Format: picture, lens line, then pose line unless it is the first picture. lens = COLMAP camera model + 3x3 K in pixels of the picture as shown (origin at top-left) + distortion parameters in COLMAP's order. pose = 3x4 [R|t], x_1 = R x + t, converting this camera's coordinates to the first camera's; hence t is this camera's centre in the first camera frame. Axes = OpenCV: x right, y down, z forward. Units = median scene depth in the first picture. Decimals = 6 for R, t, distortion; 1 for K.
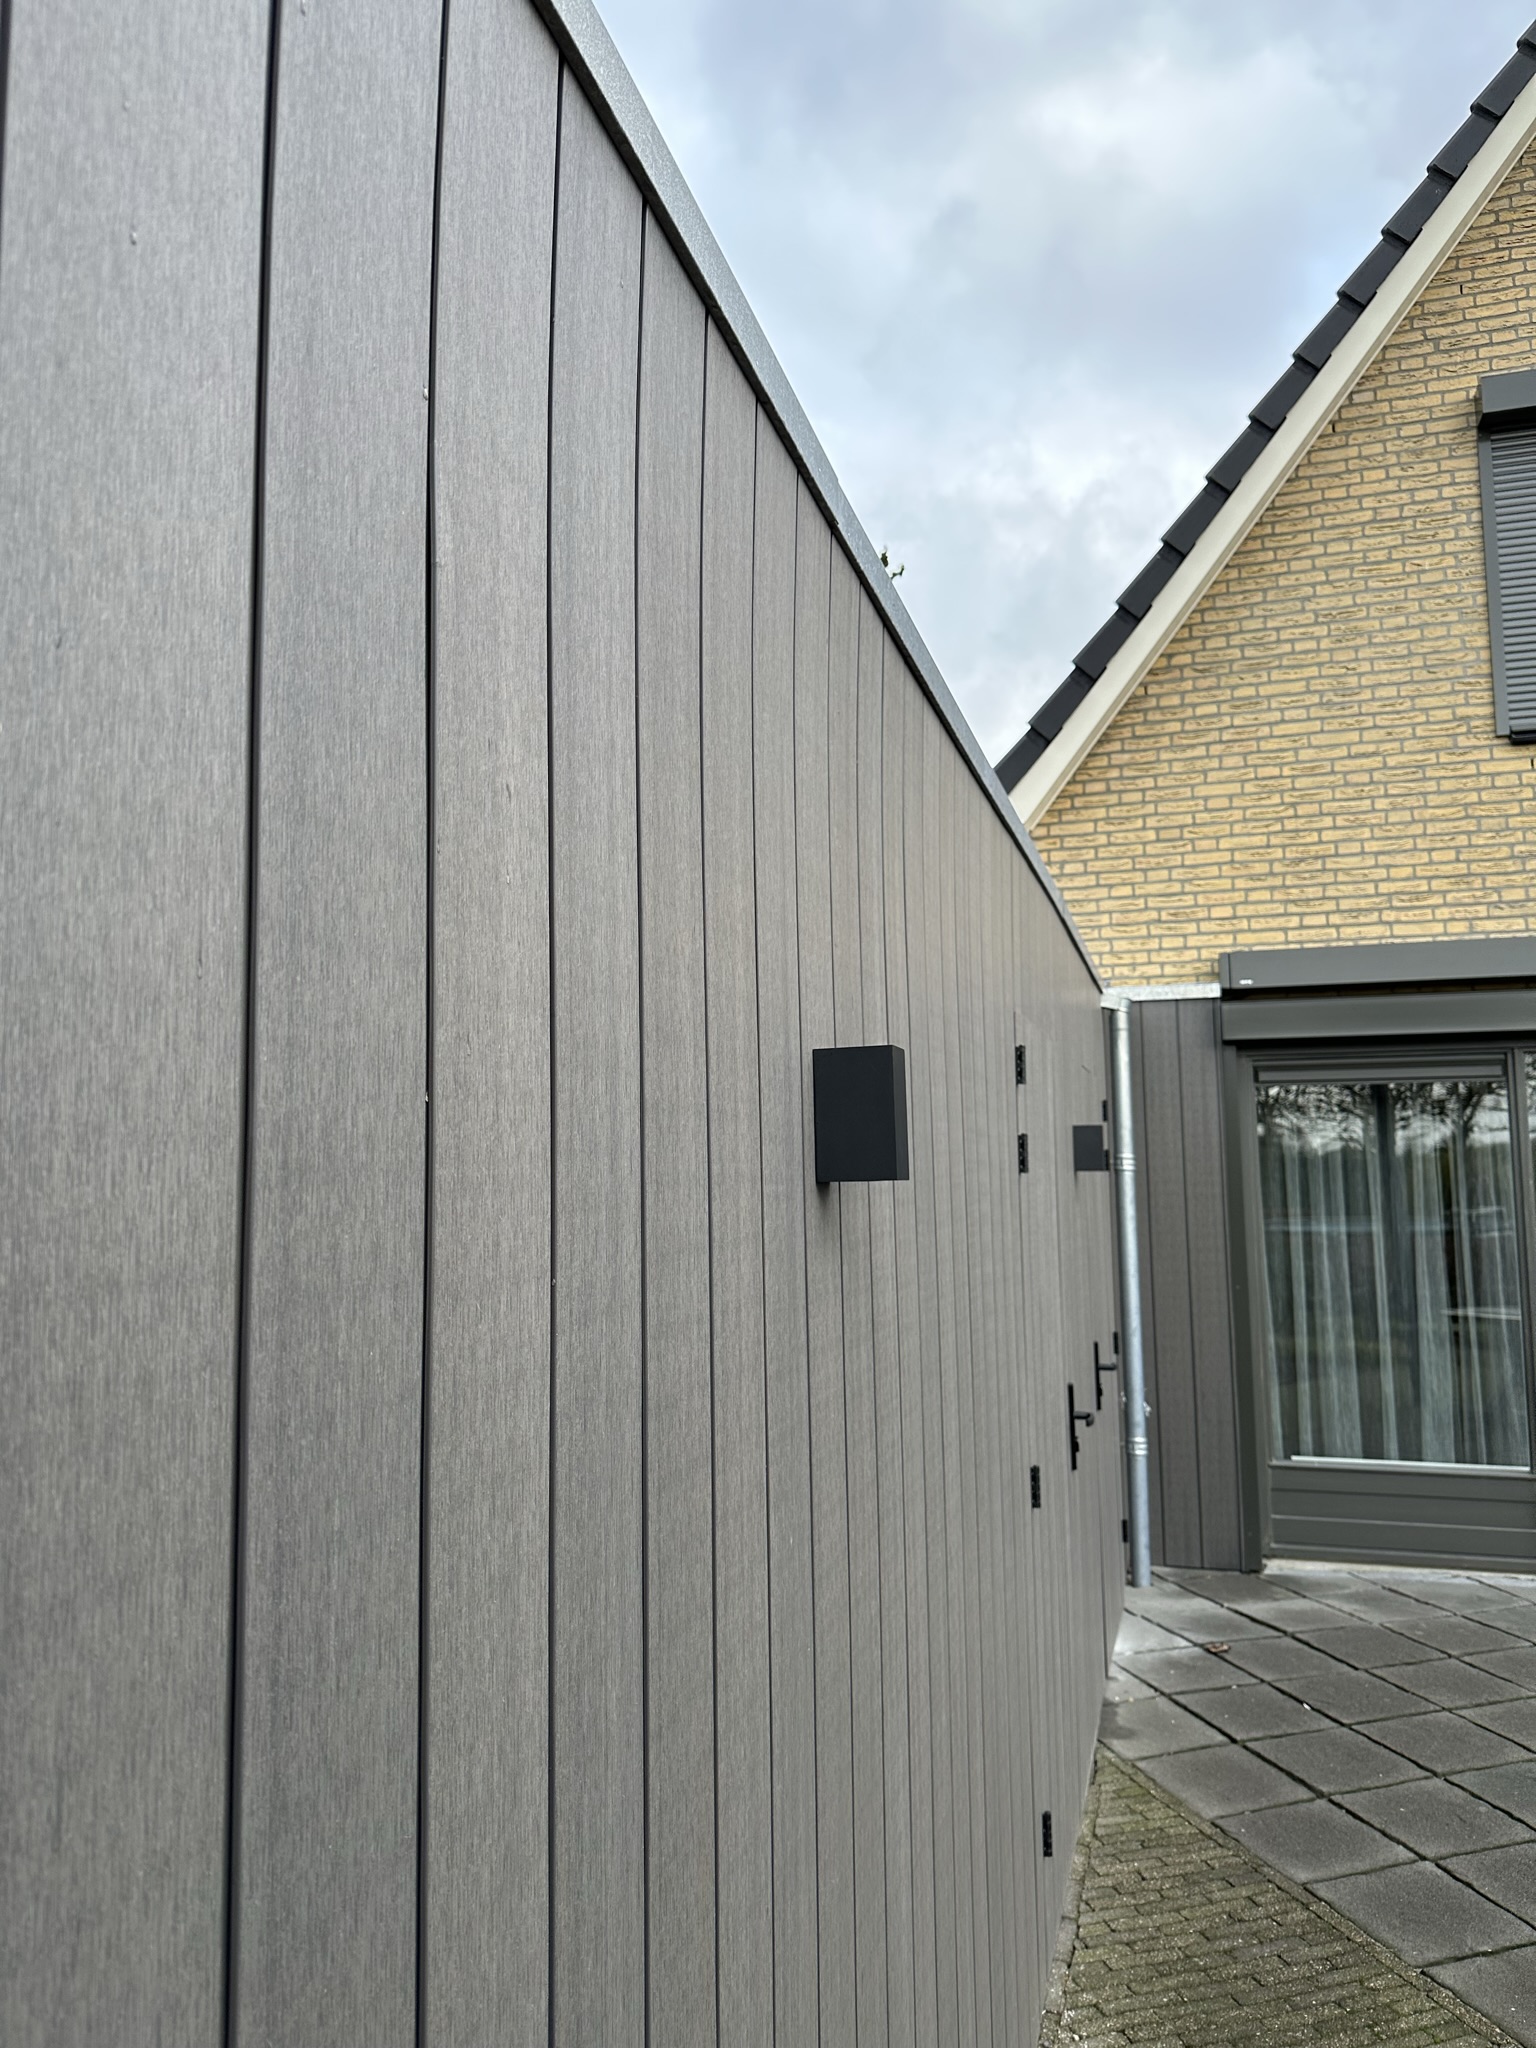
lens RADIAL K [[1438.7, 0, 762.1], [0, 1438.7, 1031.7], [0, 0, 1]] dist [0.054435, -0.060810]
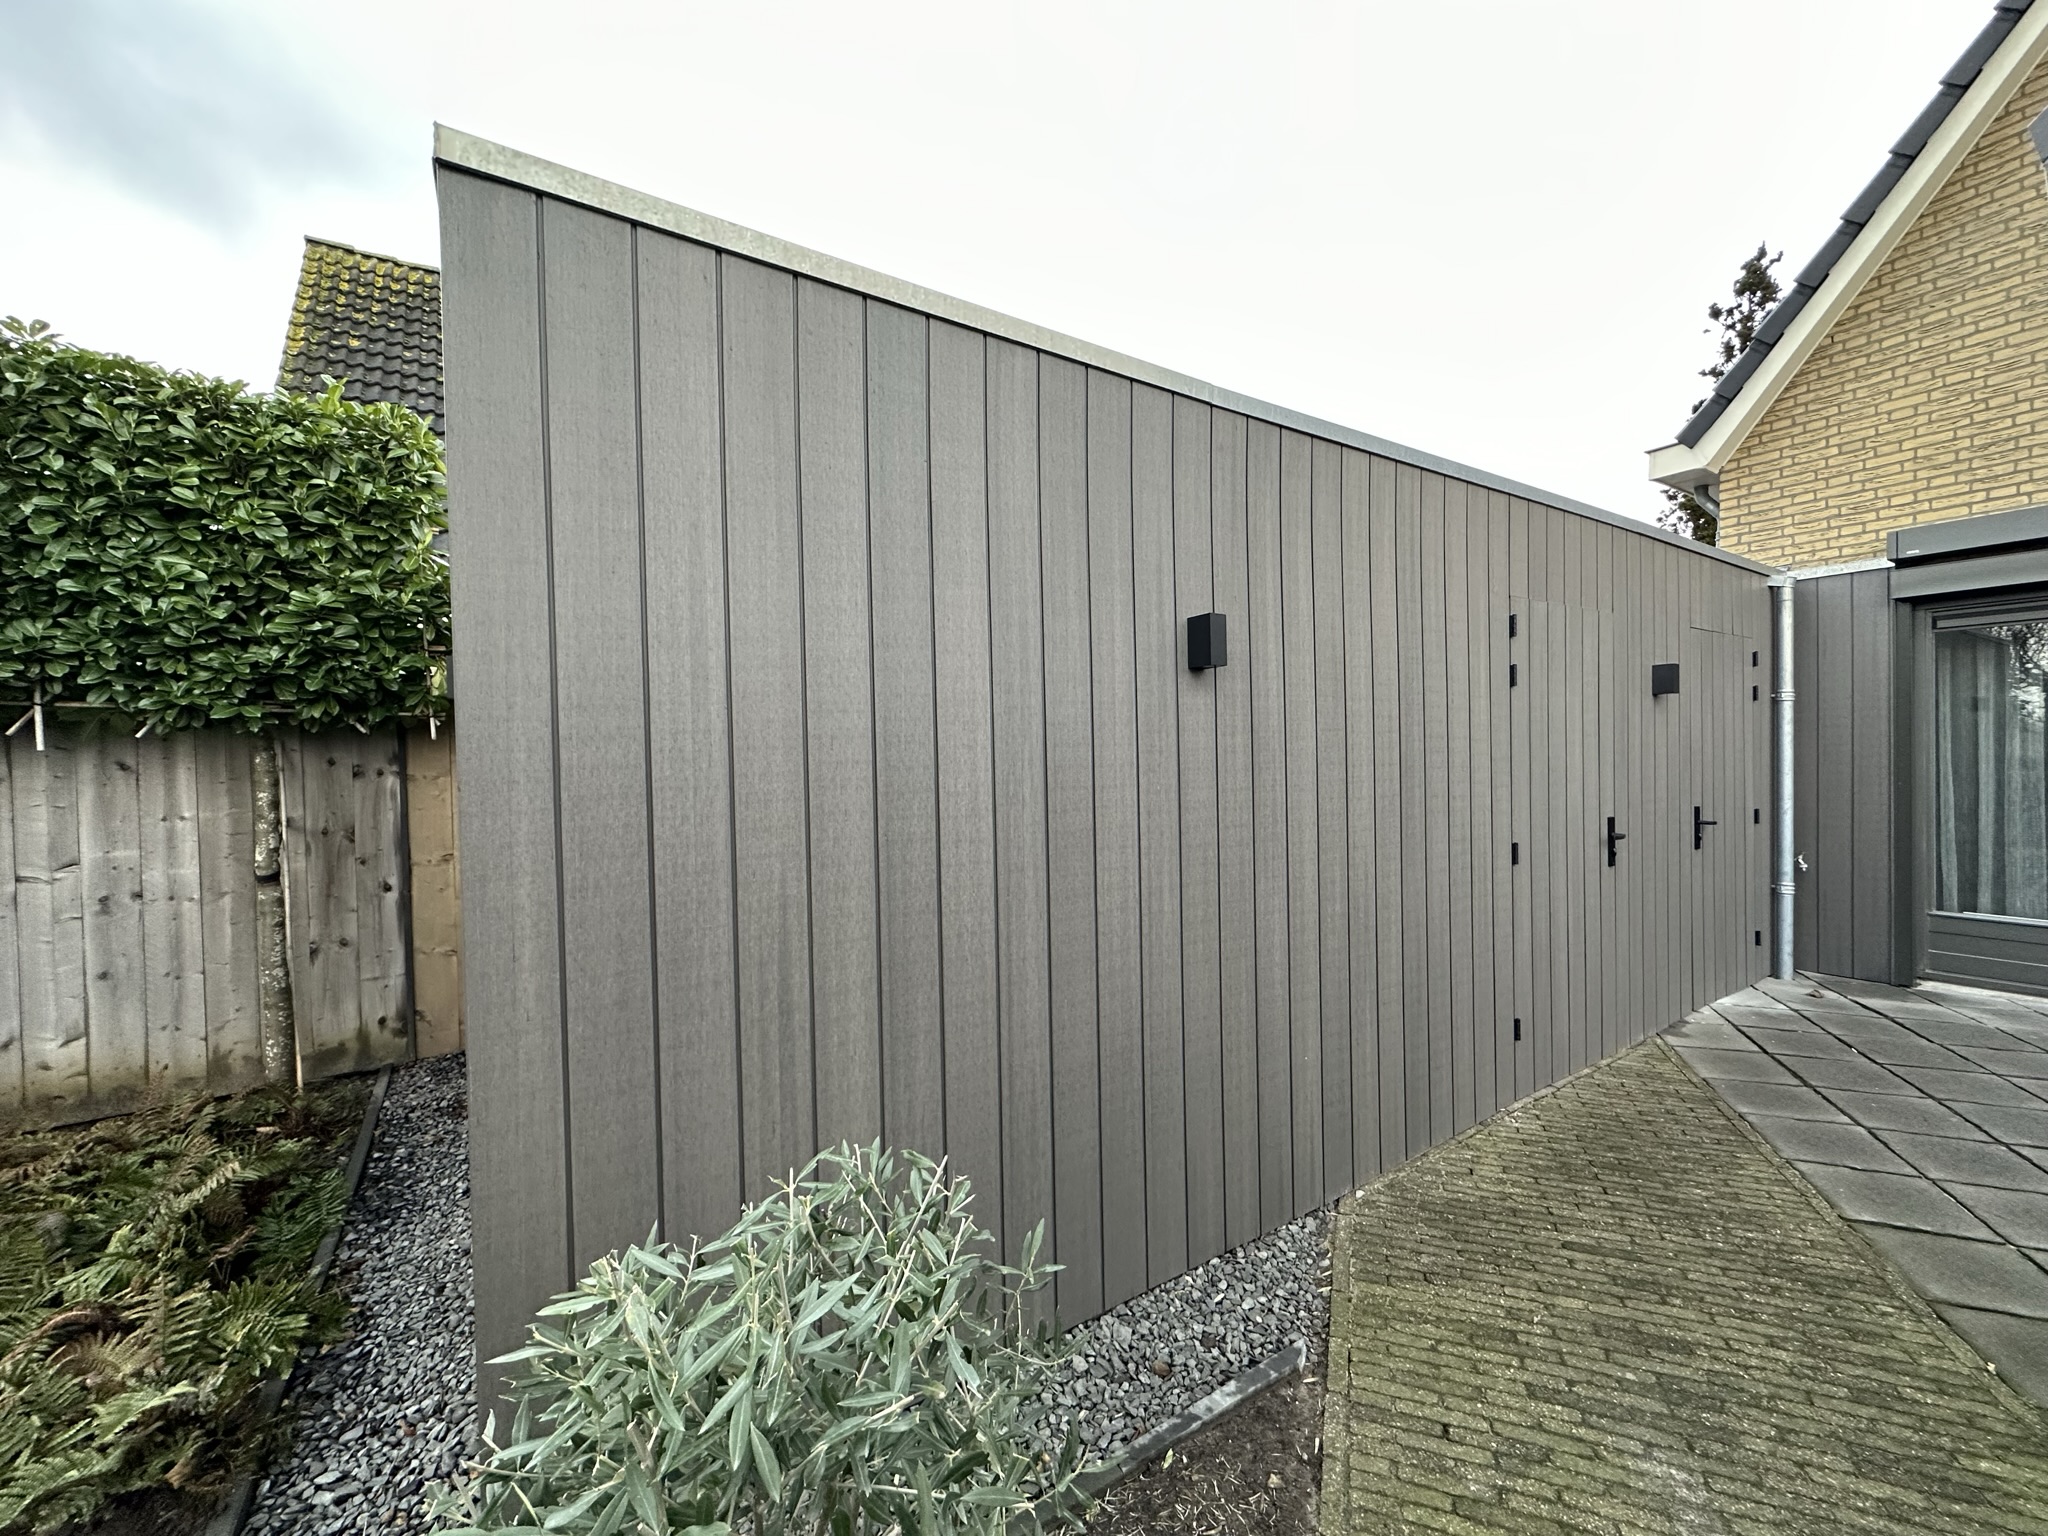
lens RADIAL K [[828.5, 0, 1034.8], [0, 828.5, 765.7], [0, 0, 1]] dist [-0.016042, 0.007311]
pose [[0.774598, 0.006374, -0.632422, 0.181600], [0.071908, 0.992577, 0.098079, 0.026315], [0.628353, -0.121448, 0.768390, -0.088407]]
